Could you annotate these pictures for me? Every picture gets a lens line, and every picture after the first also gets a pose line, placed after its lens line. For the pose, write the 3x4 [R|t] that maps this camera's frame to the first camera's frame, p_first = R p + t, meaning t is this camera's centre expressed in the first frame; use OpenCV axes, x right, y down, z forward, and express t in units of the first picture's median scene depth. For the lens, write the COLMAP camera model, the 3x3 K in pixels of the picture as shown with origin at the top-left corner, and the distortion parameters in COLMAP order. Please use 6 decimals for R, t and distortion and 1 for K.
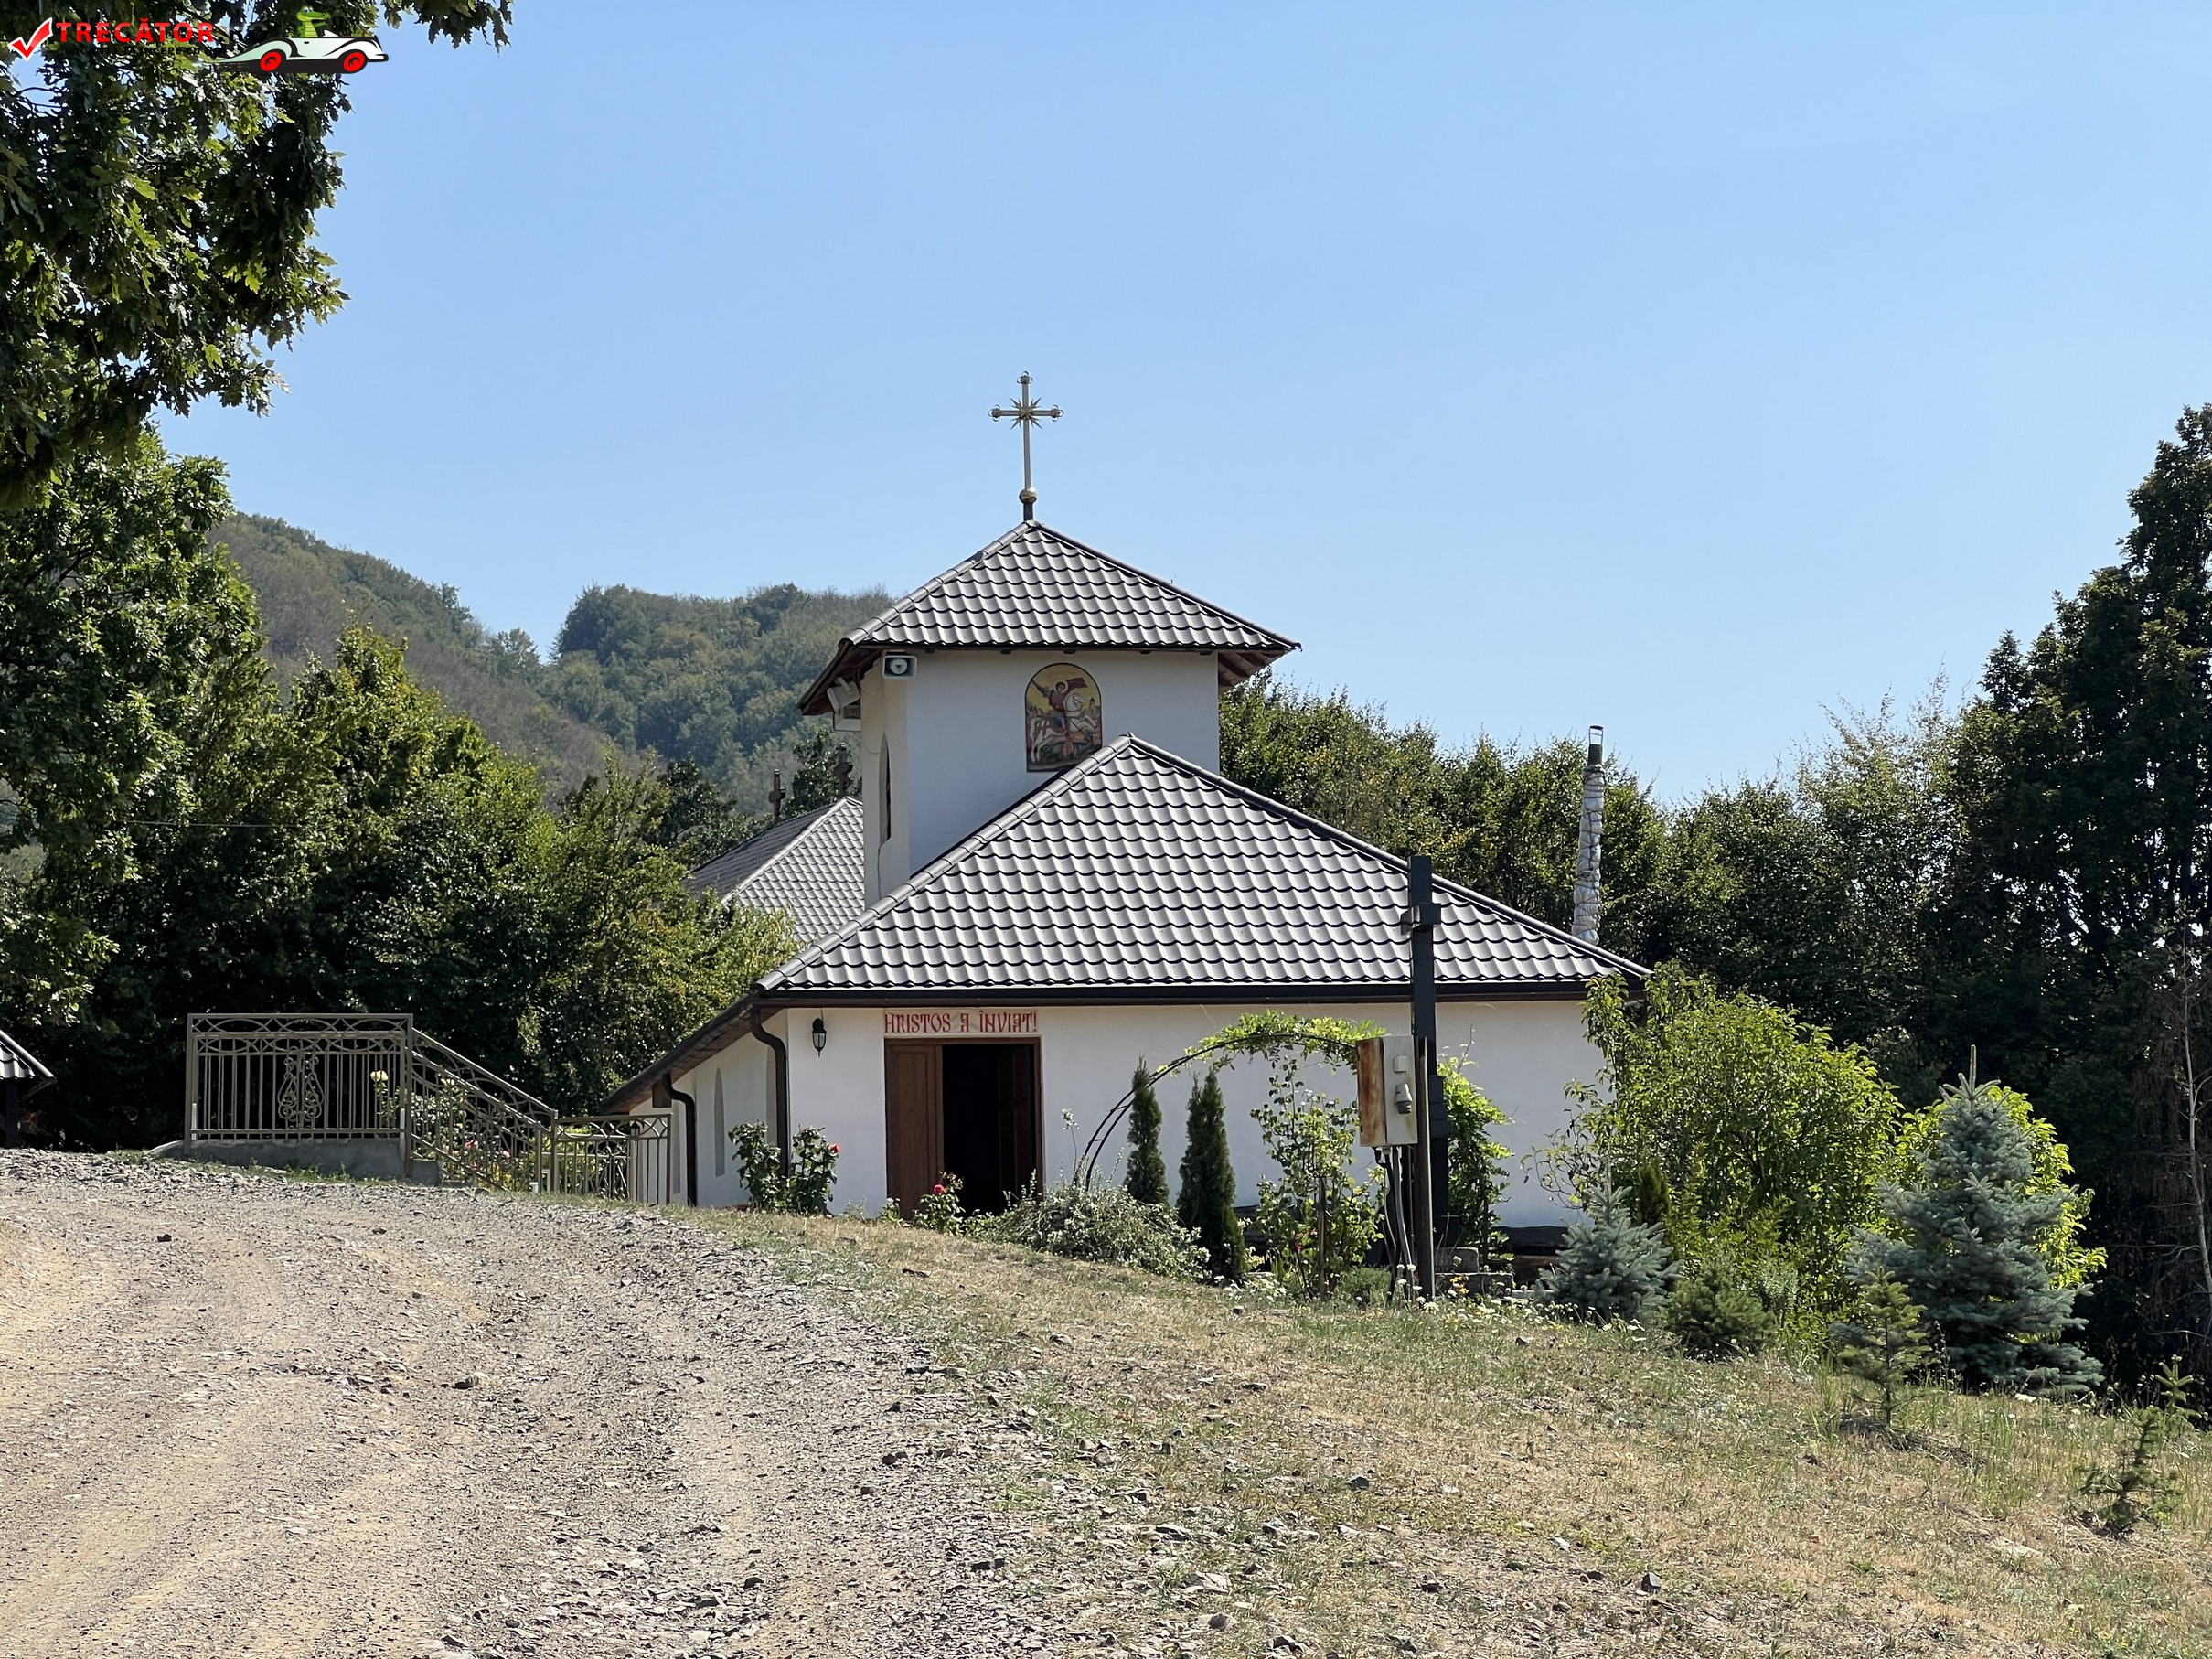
lens RADIAL K [[5033.0, 0, 1105.4], [0, 5033.0, 829.4], [0, 0, 1]] dist [-0.021365, 0.000000]
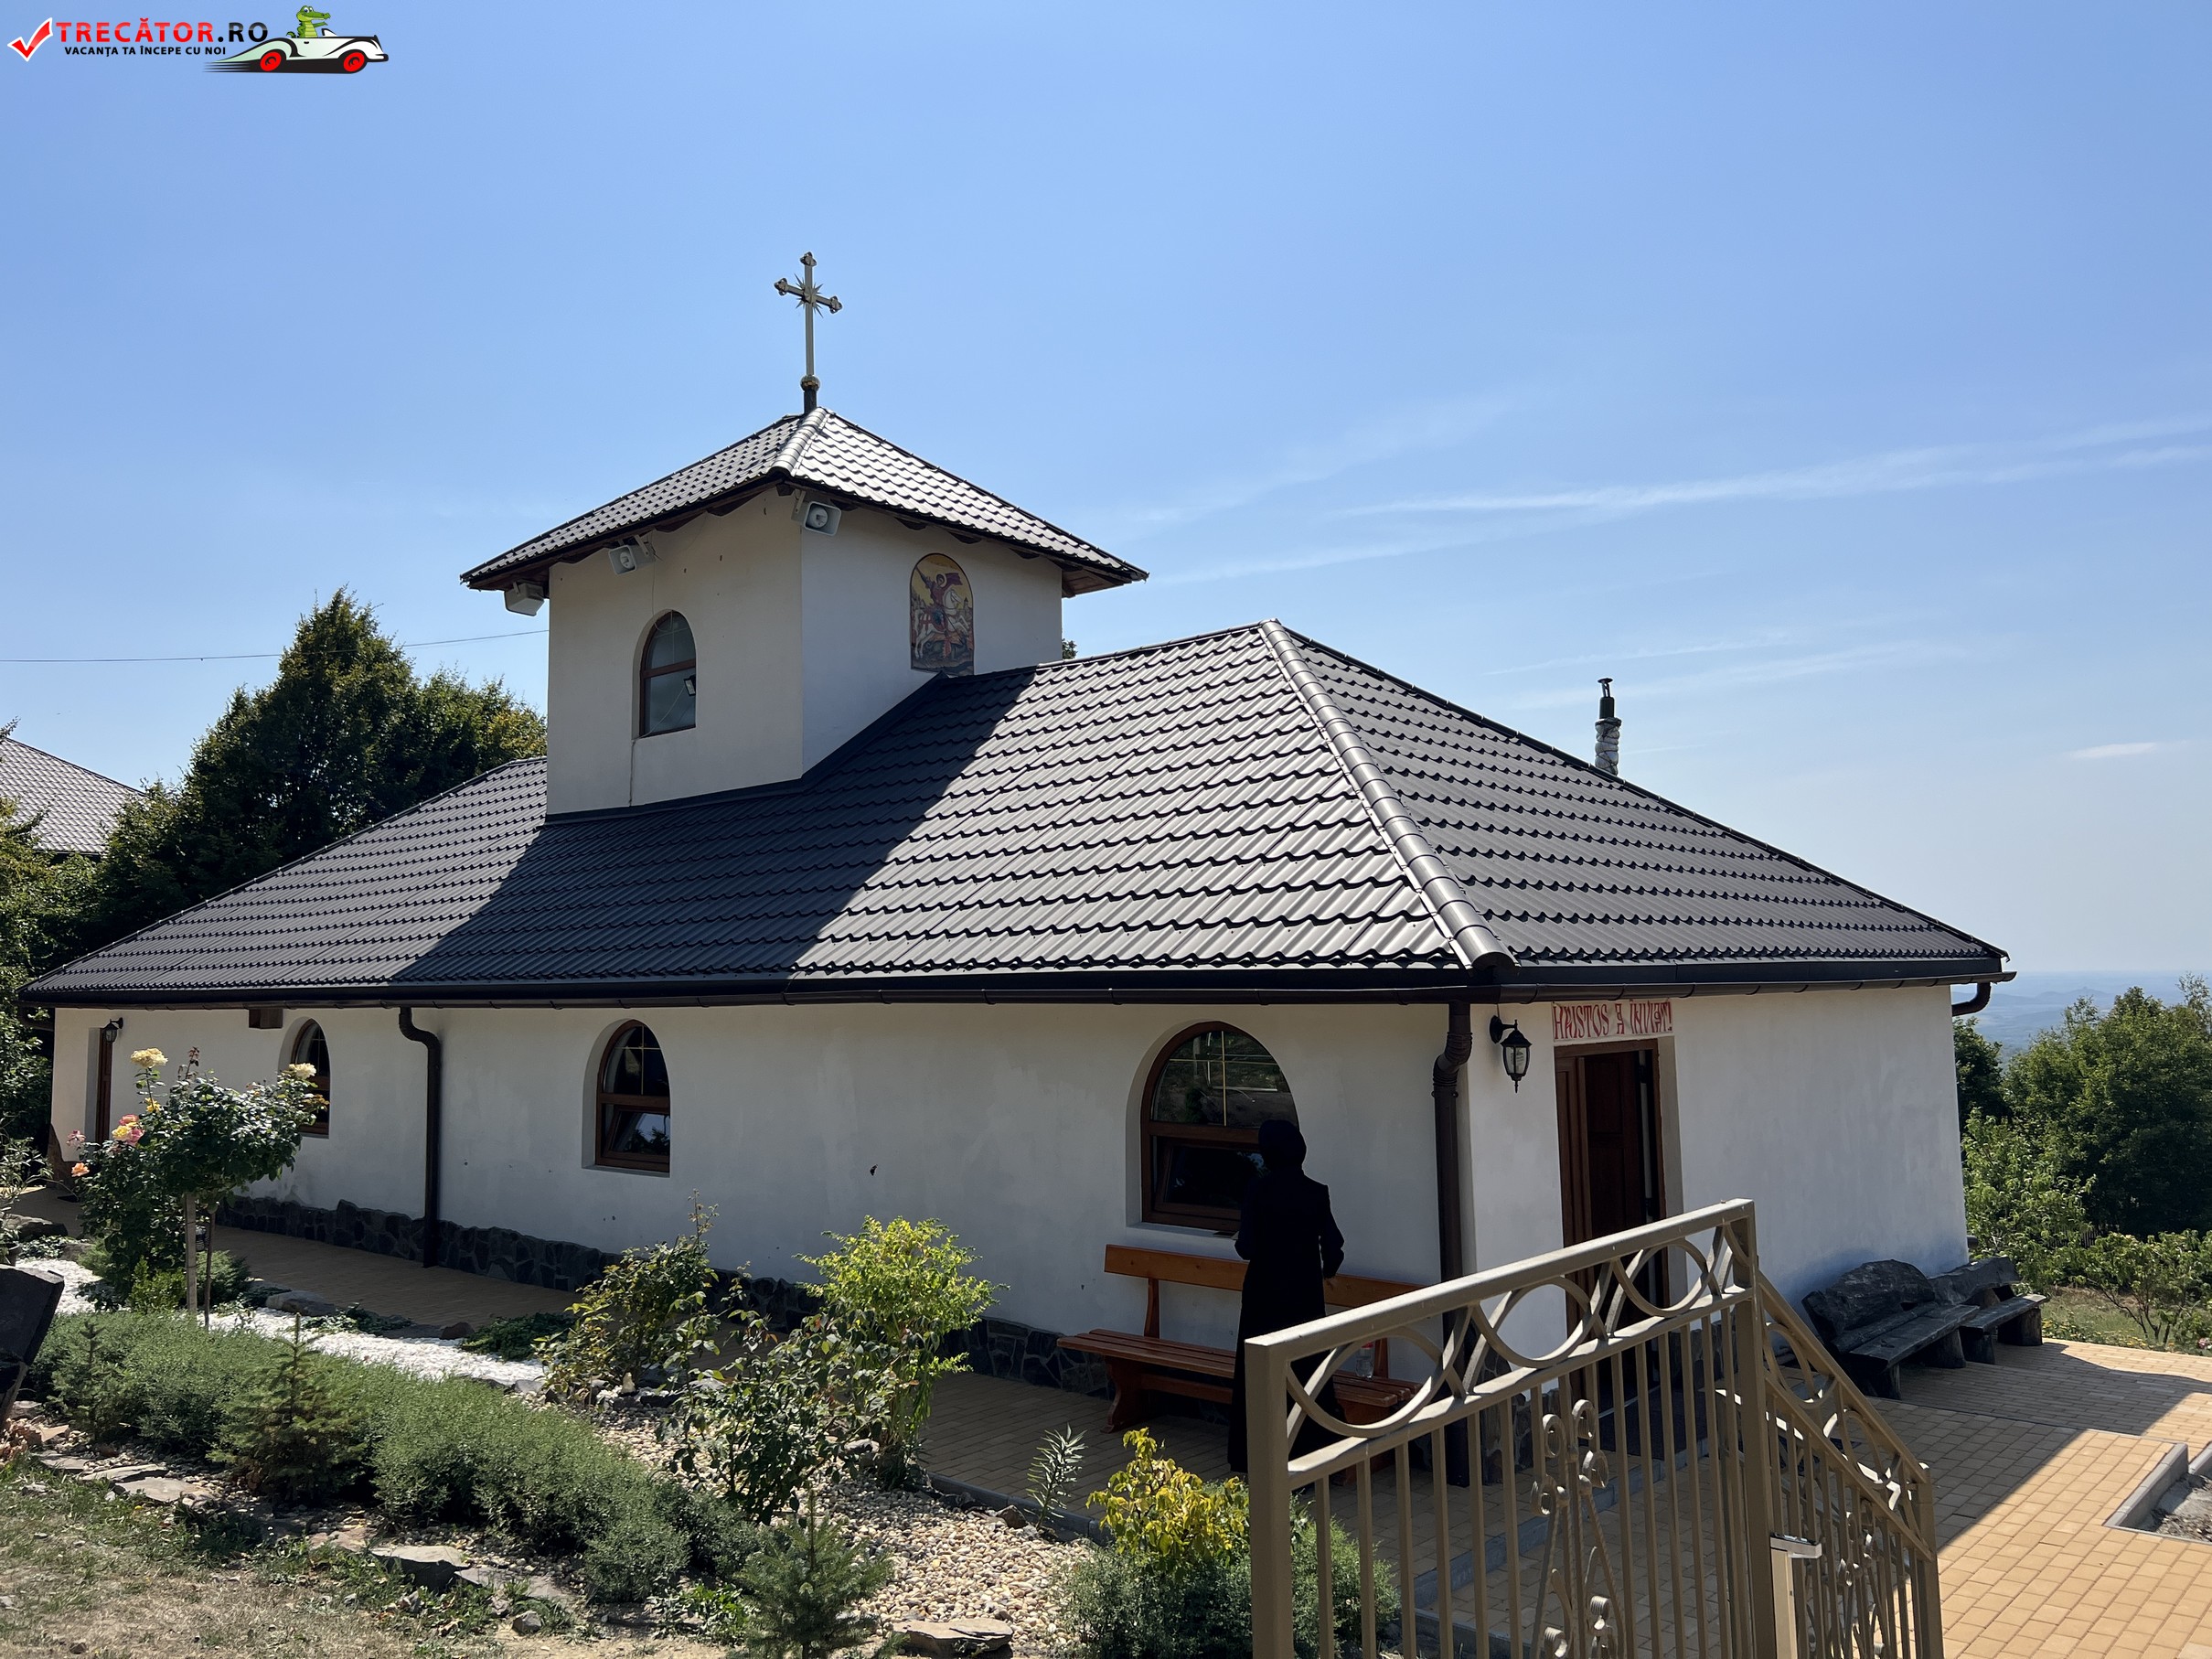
lens RADIAL K [[1667.1, 0, 1107.4], [0, 1667.1, 822.4], [0, 0, 1]] dist [0.047390, -0.000021]
pose [[0.767834, 0.064617, 0.637382, -0.173248], [-0.064476, 0.997643, -0.023469, 0.019952], [-0.637396, -0.023076, 0.770191, 0.751276]]
